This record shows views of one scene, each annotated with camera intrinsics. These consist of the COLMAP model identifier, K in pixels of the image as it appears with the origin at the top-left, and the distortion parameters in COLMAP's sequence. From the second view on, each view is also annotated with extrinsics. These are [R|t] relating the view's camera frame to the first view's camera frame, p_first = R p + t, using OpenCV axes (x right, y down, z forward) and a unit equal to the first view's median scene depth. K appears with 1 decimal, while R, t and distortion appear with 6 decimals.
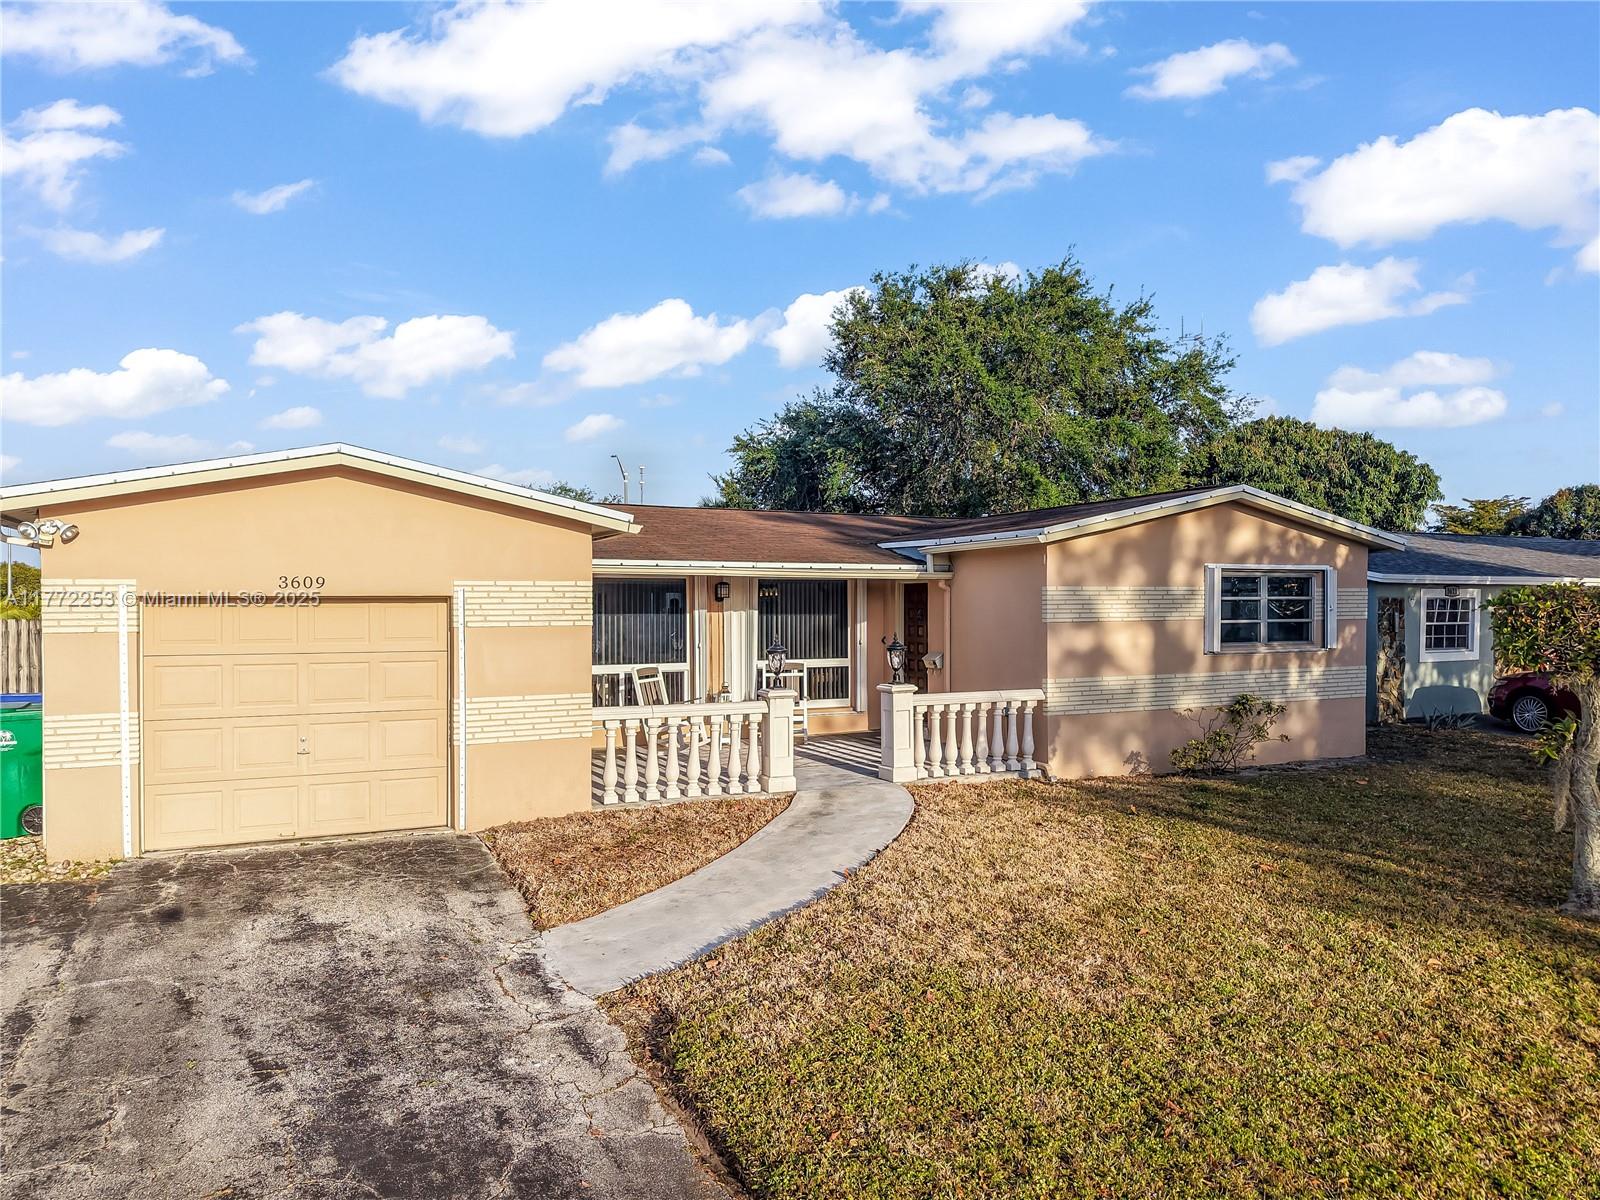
lens RADIAL K [[1132.1, 0, 787.6], [0, 1132.1, 595.8], [0, 0, 1]] dist [0.001512, -0.010218]
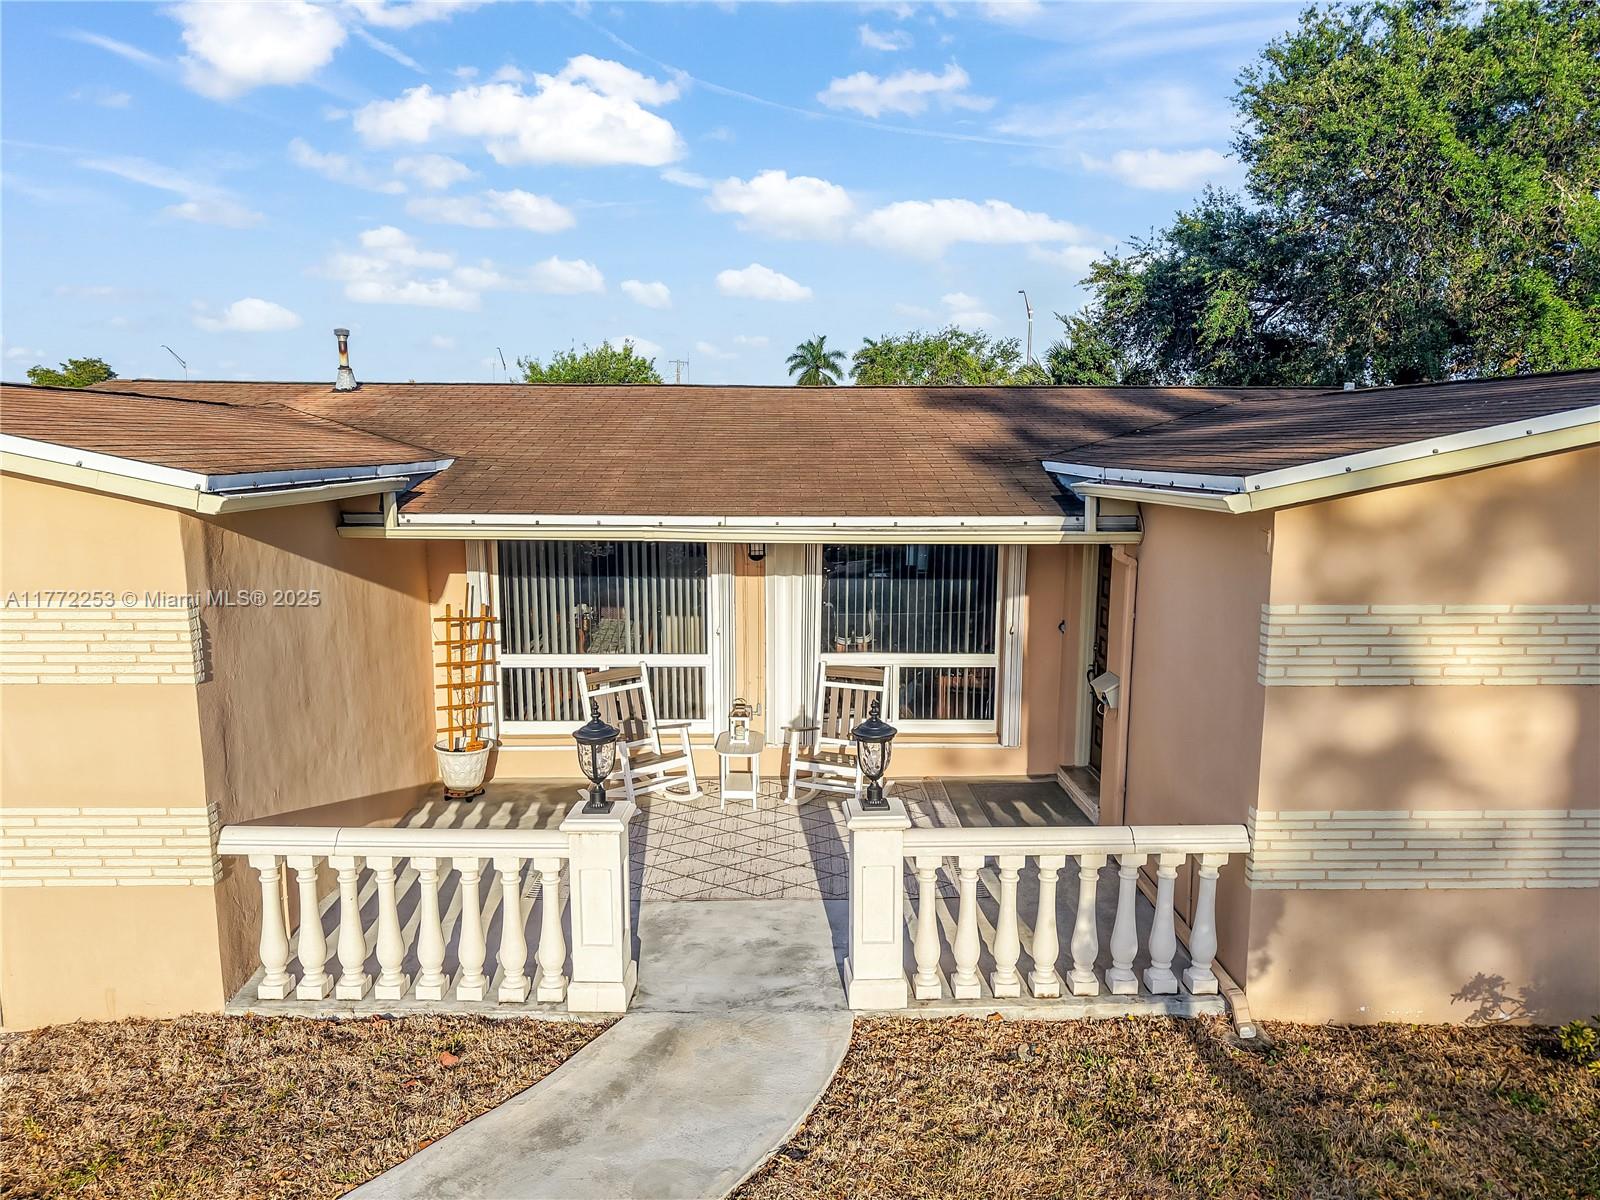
lens RADIAL K [[1132.1, 0, 766.3], [0, 1132.1, 616.7], [0, 0, 1]] dist [0.001512, -0.010218]
pose [[0.912624, 0.064573, -0.403668, 0.228123], [0.000046, 0.987429, 0.158061, -0.071783], [0.408800, -0.144269, 0.901149, 0.531359]]
